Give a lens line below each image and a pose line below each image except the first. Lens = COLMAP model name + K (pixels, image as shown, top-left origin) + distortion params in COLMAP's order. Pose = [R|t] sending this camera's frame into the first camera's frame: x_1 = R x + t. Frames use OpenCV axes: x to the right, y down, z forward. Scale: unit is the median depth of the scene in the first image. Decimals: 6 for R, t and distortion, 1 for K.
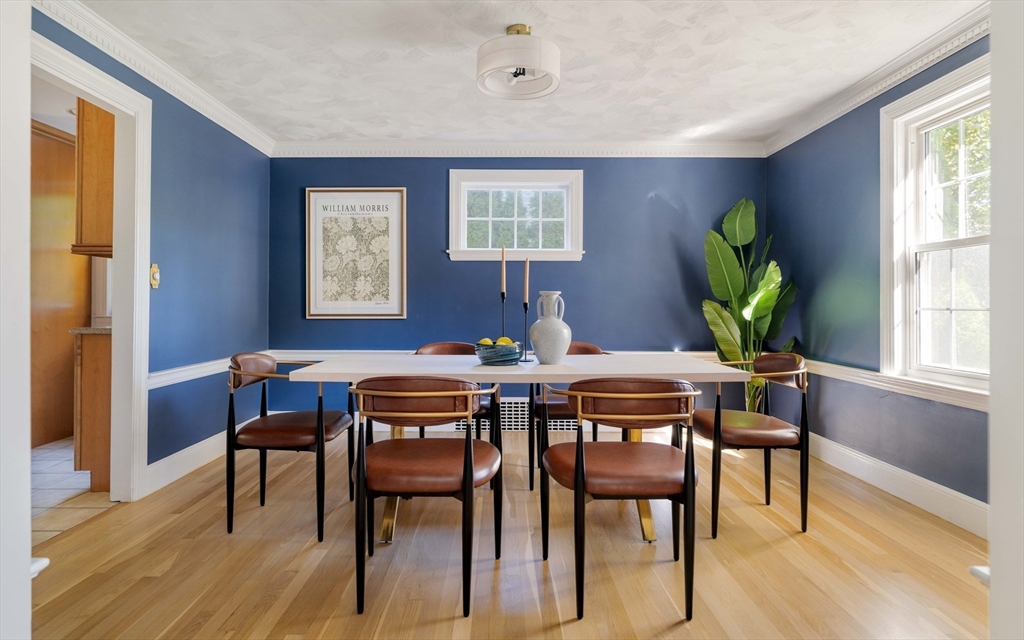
lens RADIAL K [[618.8, 0, 511.4], [0, 618.8, 303.6], [0, 0, 1]] dist [0.000178, 0.000087]
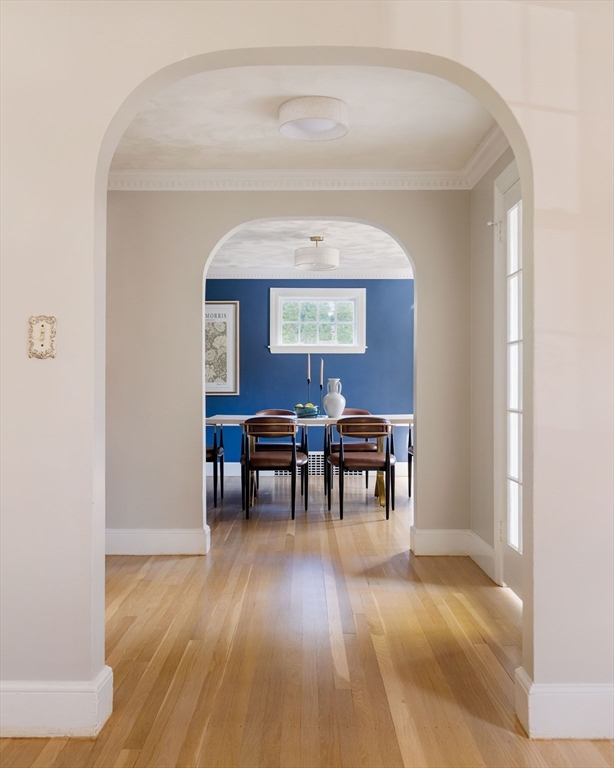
lens RADIAL K [[742.4, 0, 307.0], [0, 742.4, 384.0], [0, 0, 1]] dist [-0.000283, -0.000213]
pose [[0.999877, -0.000867, -0.015647, 0.009059], [0.000923, 0.999993, 0.003537, -0.006535], [0.015644, -0.003551, 0.999871, -0.674592]]
